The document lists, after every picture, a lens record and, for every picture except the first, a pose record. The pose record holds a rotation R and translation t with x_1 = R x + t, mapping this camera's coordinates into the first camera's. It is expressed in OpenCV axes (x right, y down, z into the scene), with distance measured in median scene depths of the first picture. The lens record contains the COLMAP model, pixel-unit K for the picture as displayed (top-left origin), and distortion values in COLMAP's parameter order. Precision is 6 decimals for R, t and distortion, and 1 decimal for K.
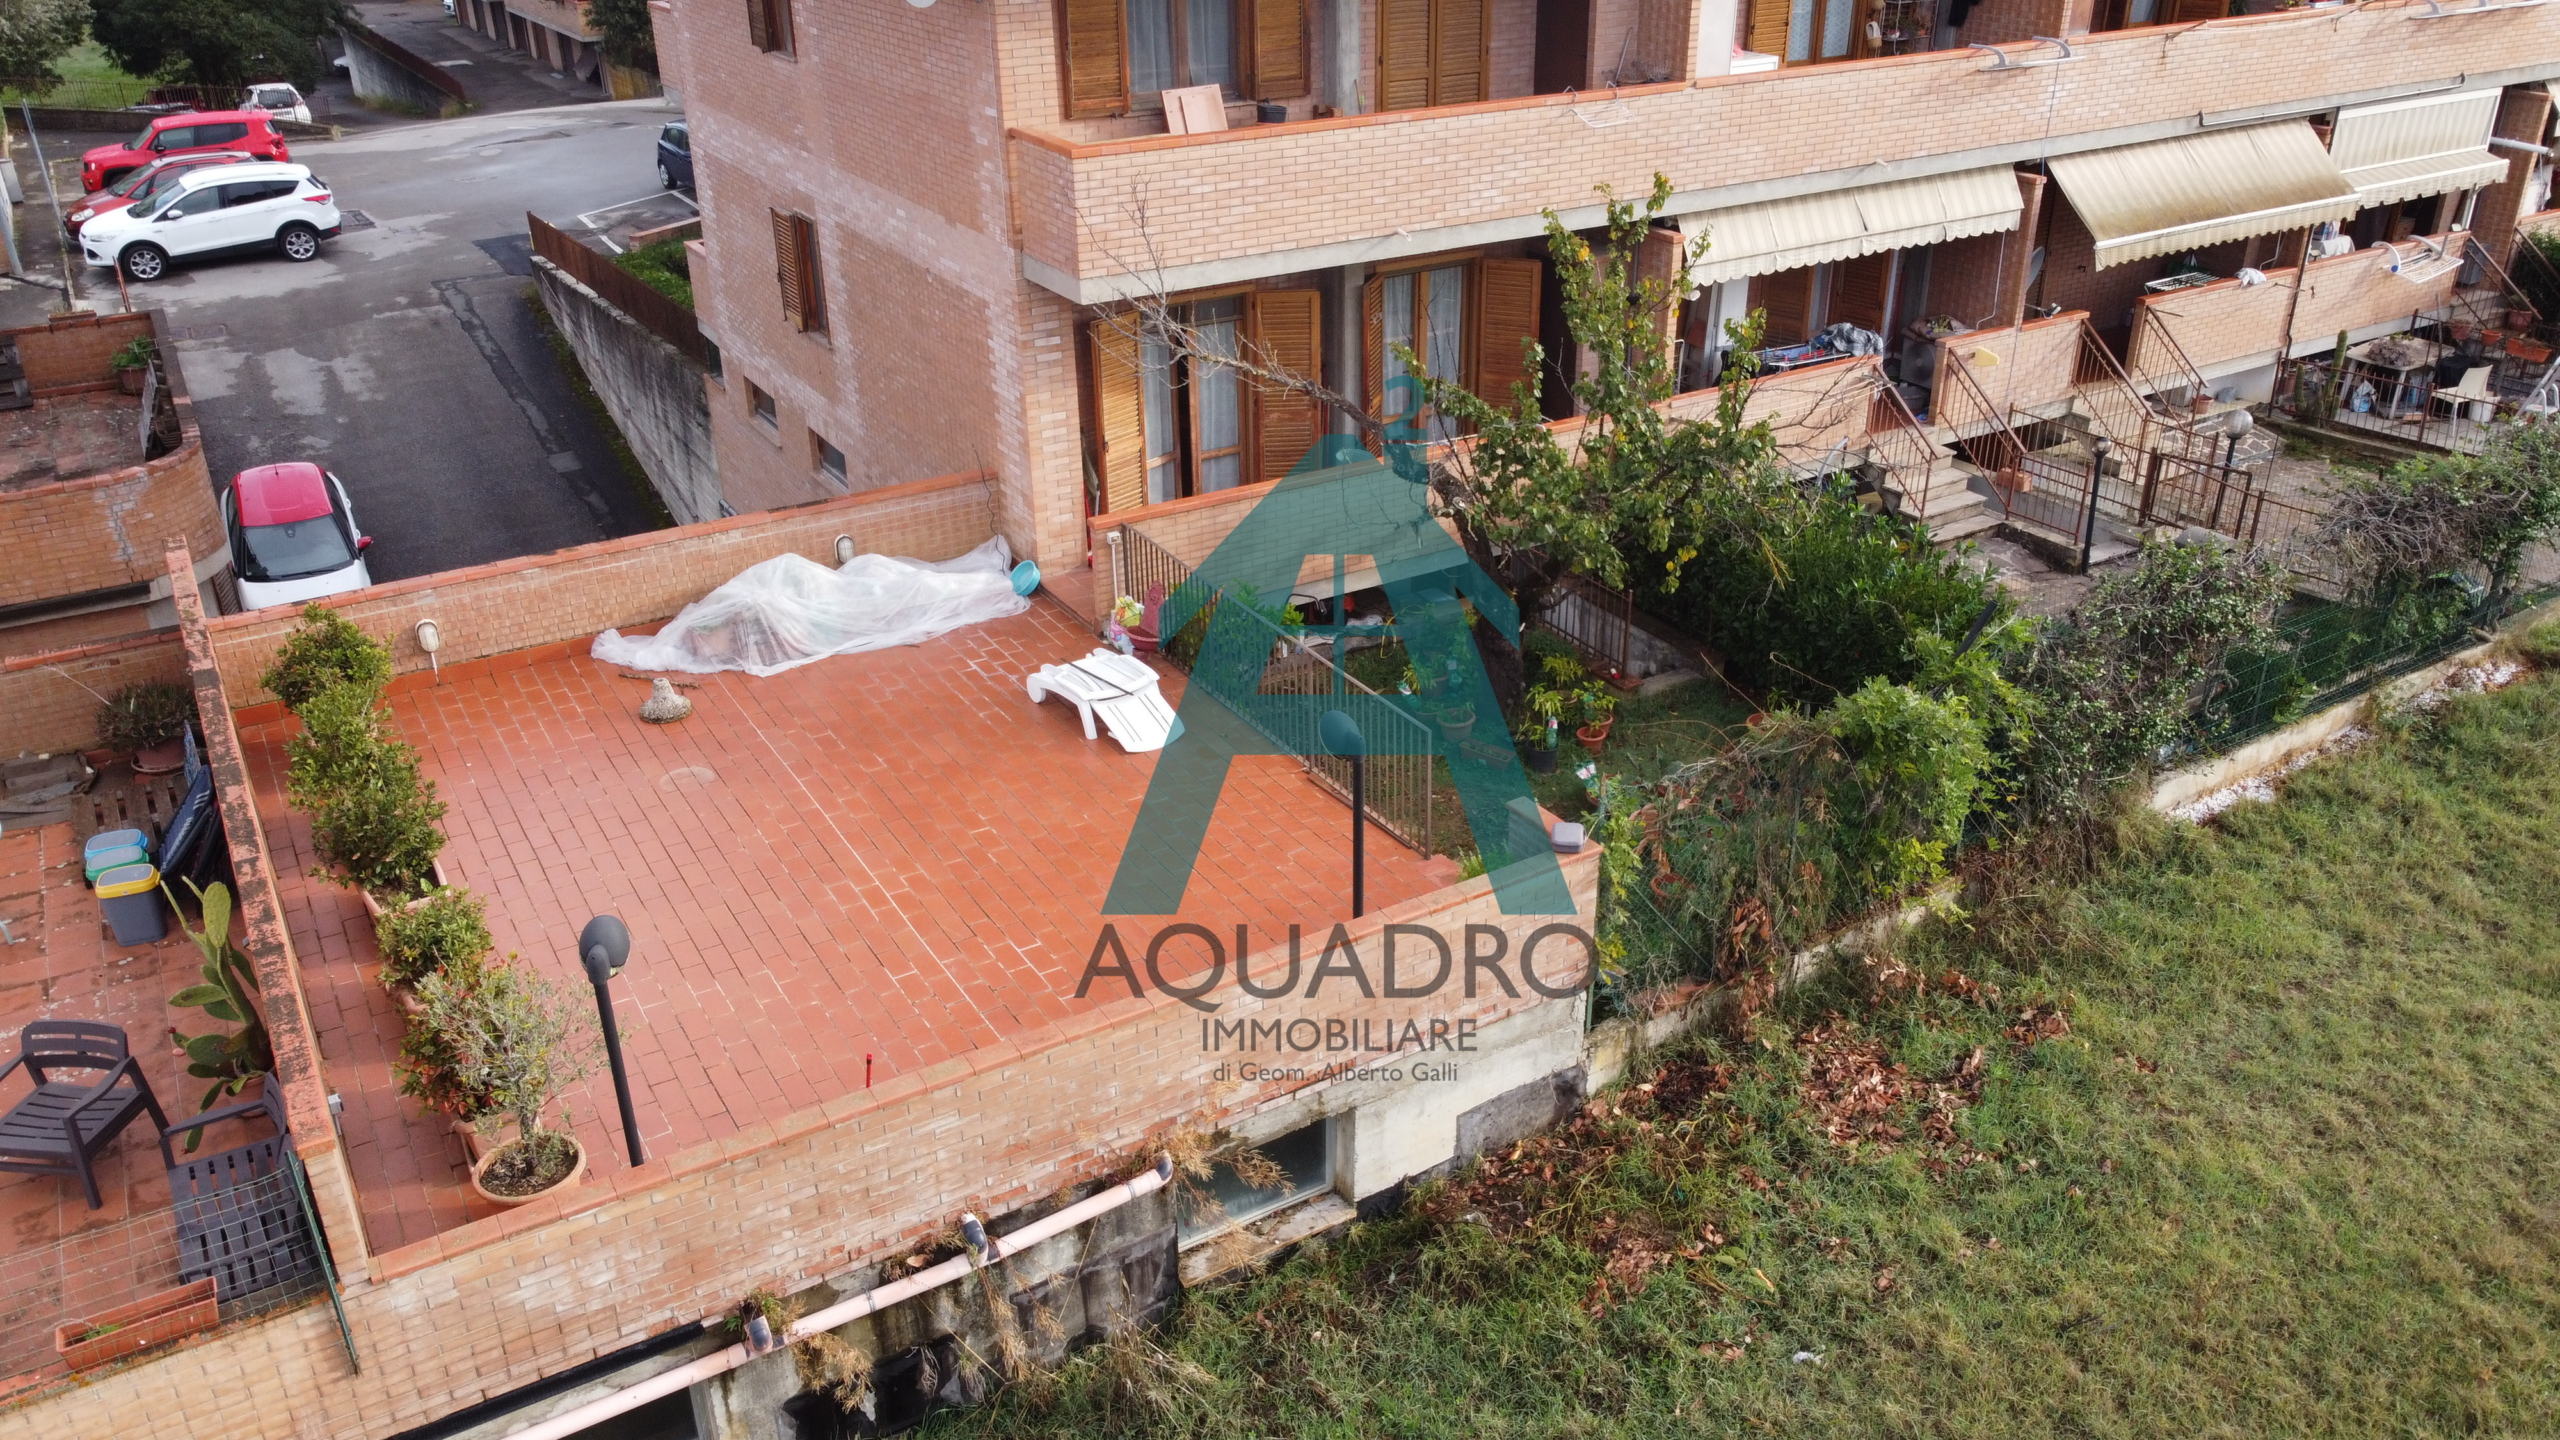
lens RADIAL K [[1931.7, 0, 1288.9], [0, 1931.7, 708.0], [0, 0, 1]] dist [0.006162, -0.009031]
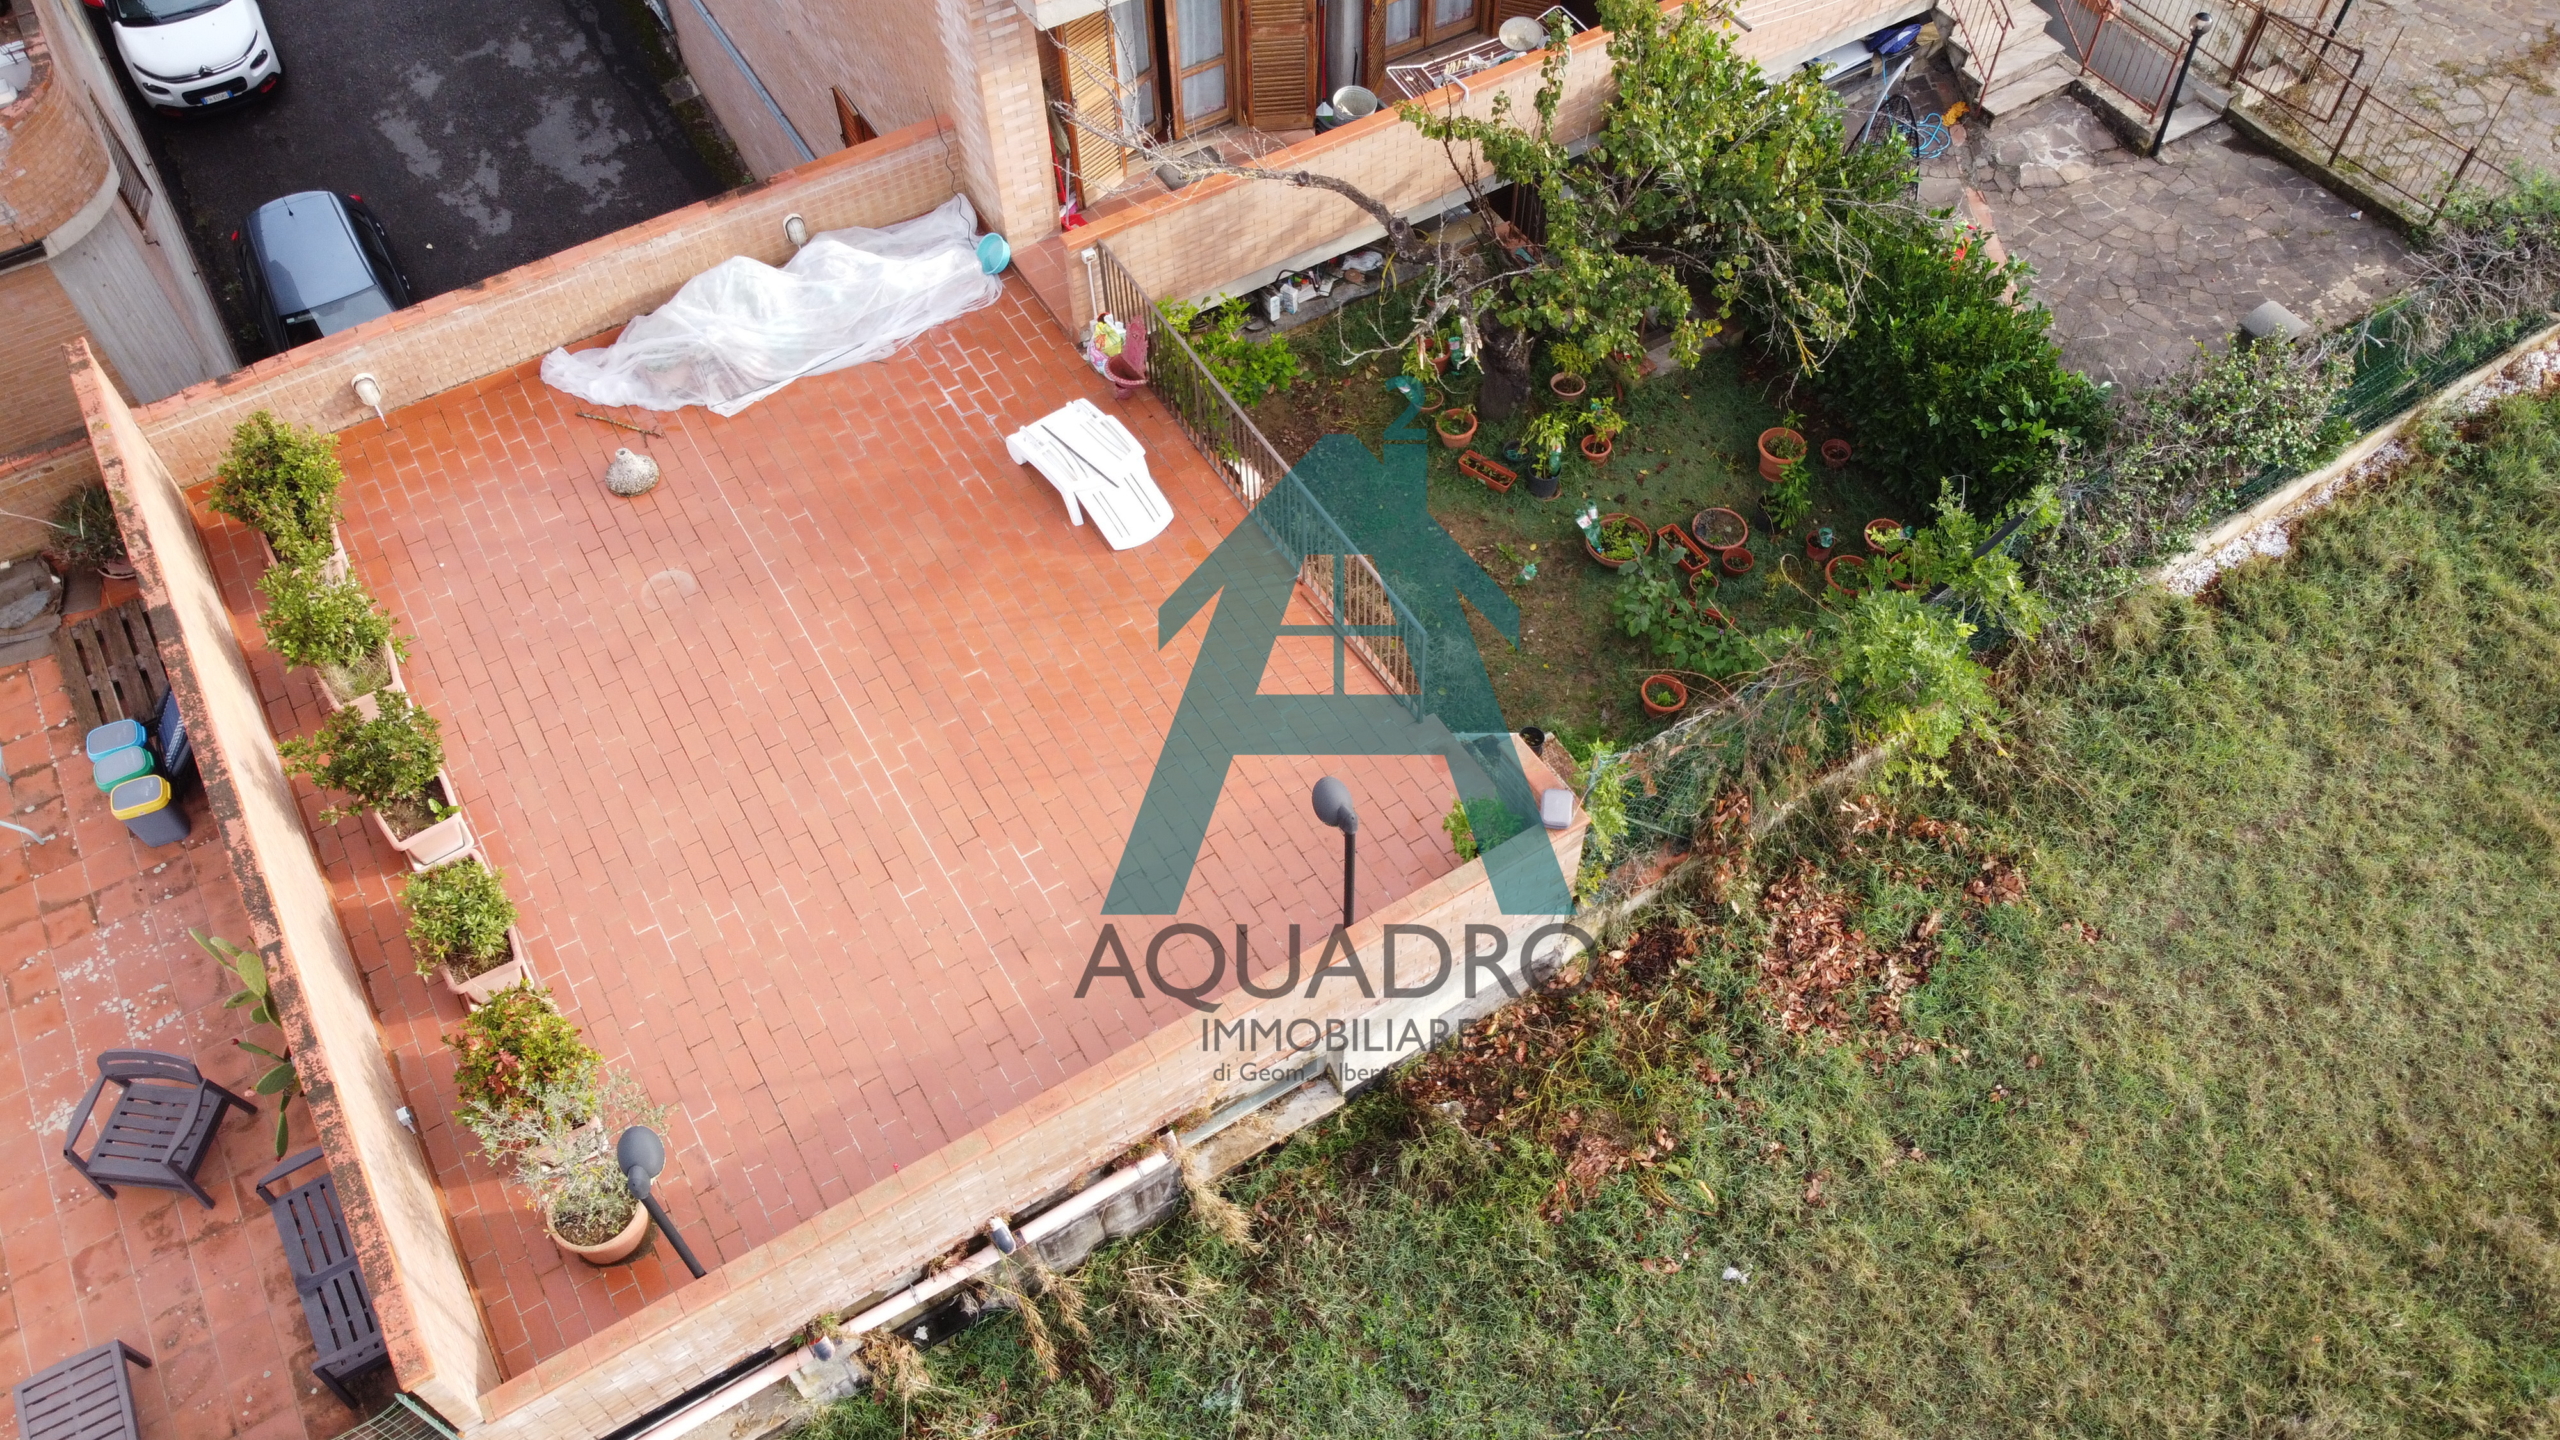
lens RADIAL K [[1931.7, 0, 1289.6], [0, 1931.7, 705.3], [0, 0, 1]] dist [0.006162, -0.009031]
pose [[0.999993, -0.003558, 0.001397, 0.002608], [0.002523, 0.888948, 0.458002, -0.398219], [-0.002871, -0.457995, 0.888950, 0.110932]]
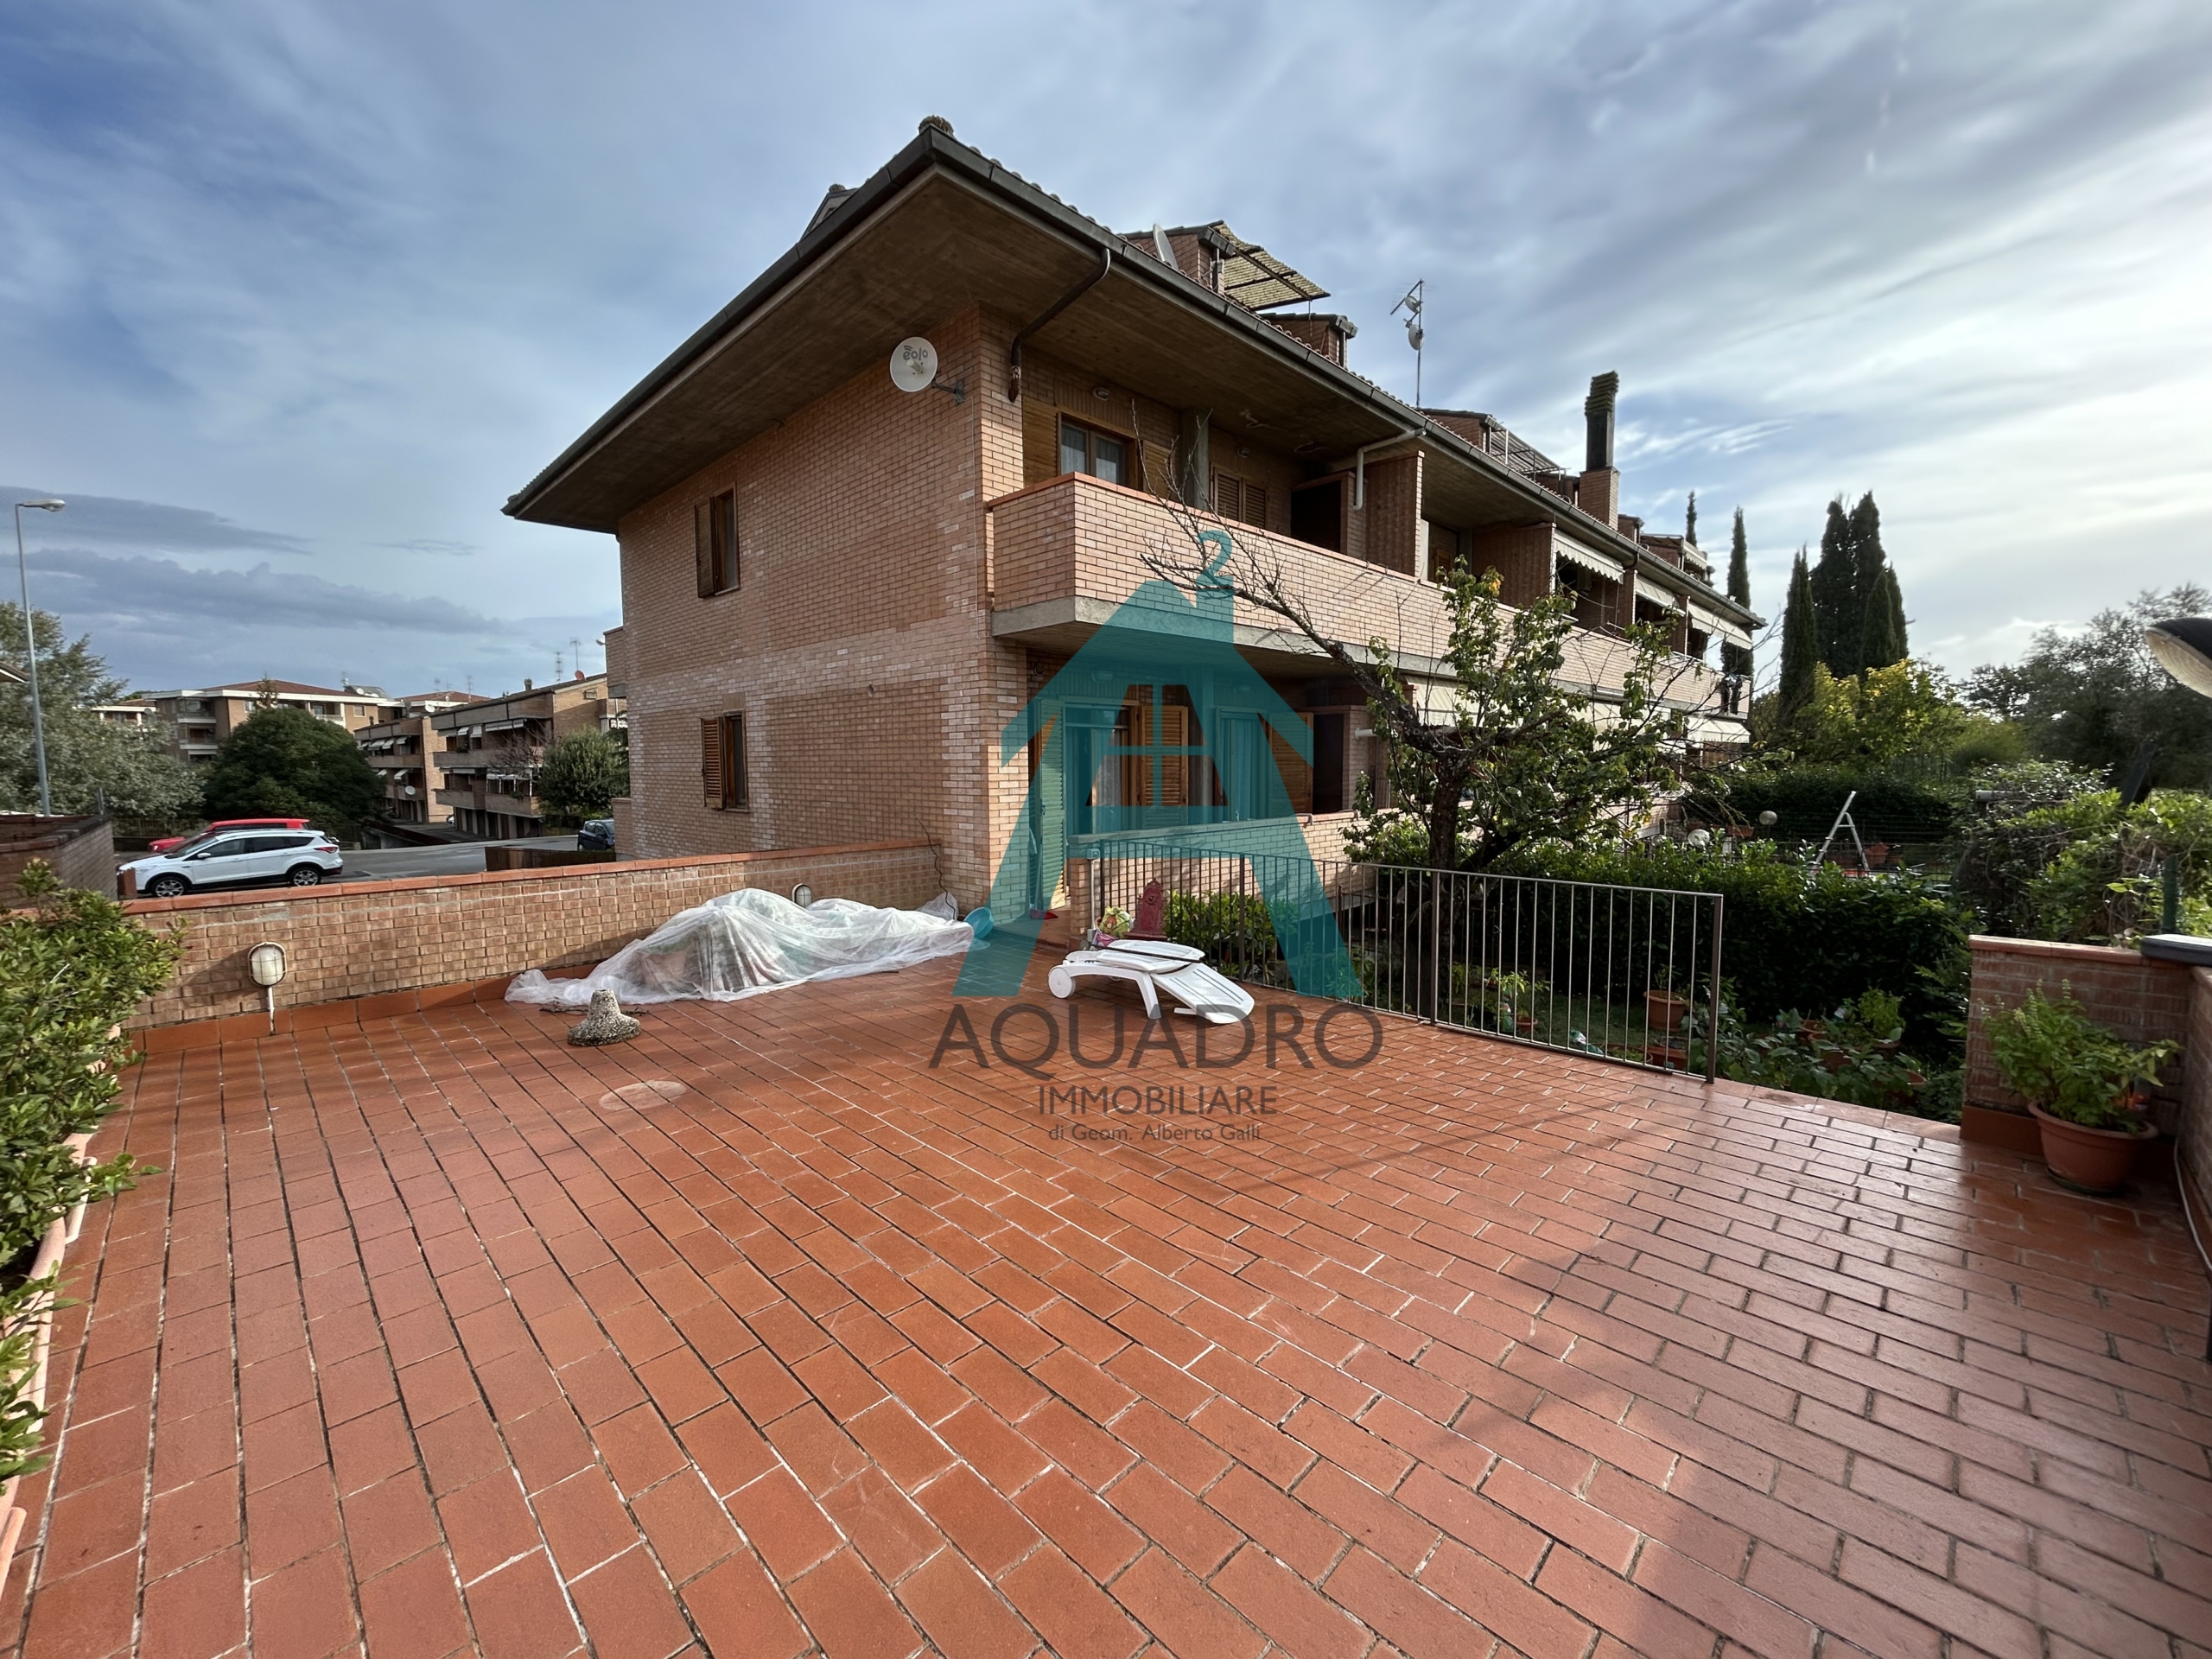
lens RADIAL K [[887.5, 0, 1101.2], [0, 887.5, 820.6], [0, 0, 1]] dist [-0.000951, 0.000034]
pose [[0.970077, -0.012787, 0.242459, -0.252854], [0.104485, 0.923399, -0.369347, 0.088906], [-0.219164, 0.383628, 0.897104, 0.711471]]
